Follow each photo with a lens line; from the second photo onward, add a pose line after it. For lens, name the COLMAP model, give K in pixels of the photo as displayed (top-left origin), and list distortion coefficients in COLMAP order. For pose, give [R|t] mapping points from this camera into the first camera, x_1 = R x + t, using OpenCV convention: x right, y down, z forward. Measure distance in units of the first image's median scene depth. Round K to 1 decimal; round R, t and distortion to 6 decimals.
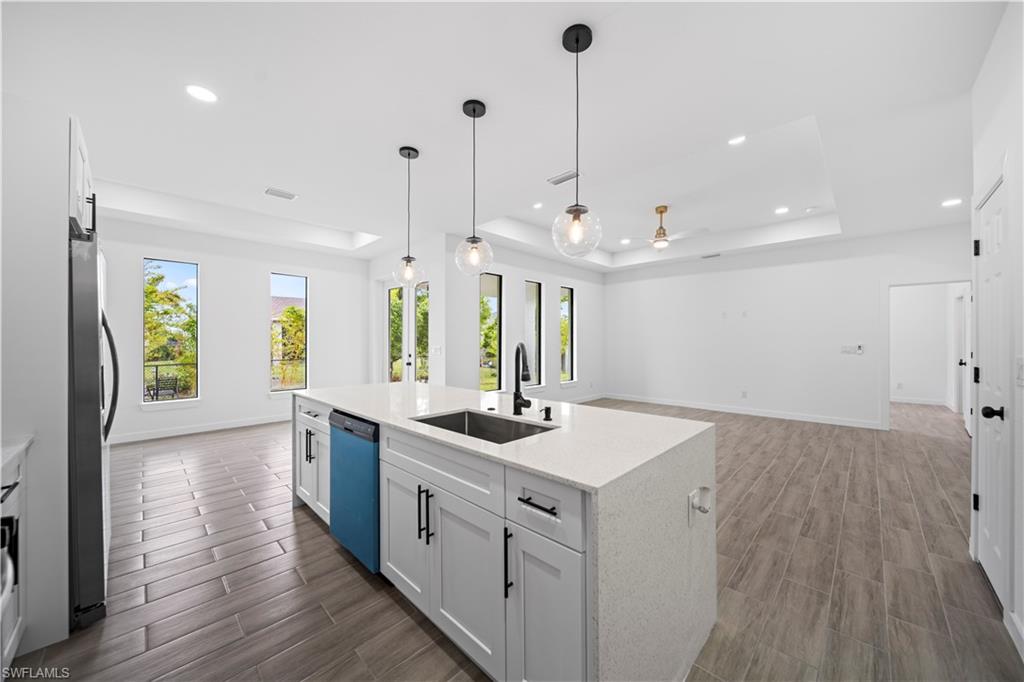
lens RADIAL K [[365.0, 0, 526.6], [0, 365.0, 340.5], [0, 0, 1]] dist [0.001233, -0.000945]
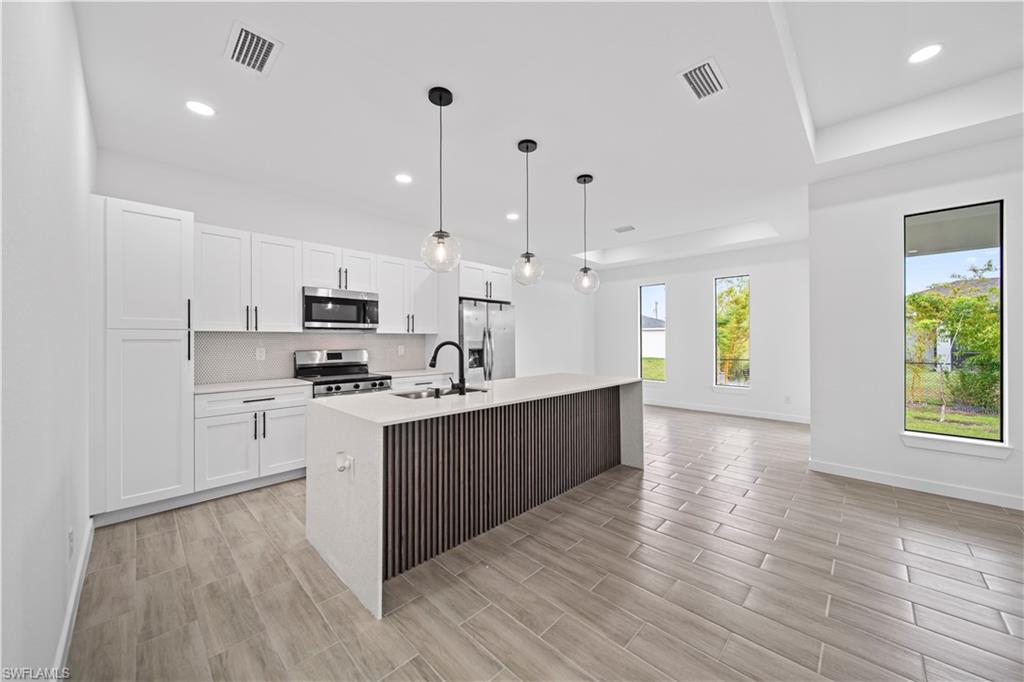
lens RADIAL K [[365.0, 0, 517.6], [0, 365.0, 339.6], [0, 0, 1]] dist [0.001233, -0.000945]
pose [[-0.007838, 0.000799, -0.999969, 0.932282], [0.003018, 0.999995, 0.000775, -0.001037], [0.999965, -0.003012, -0.007841, 0.856607]]
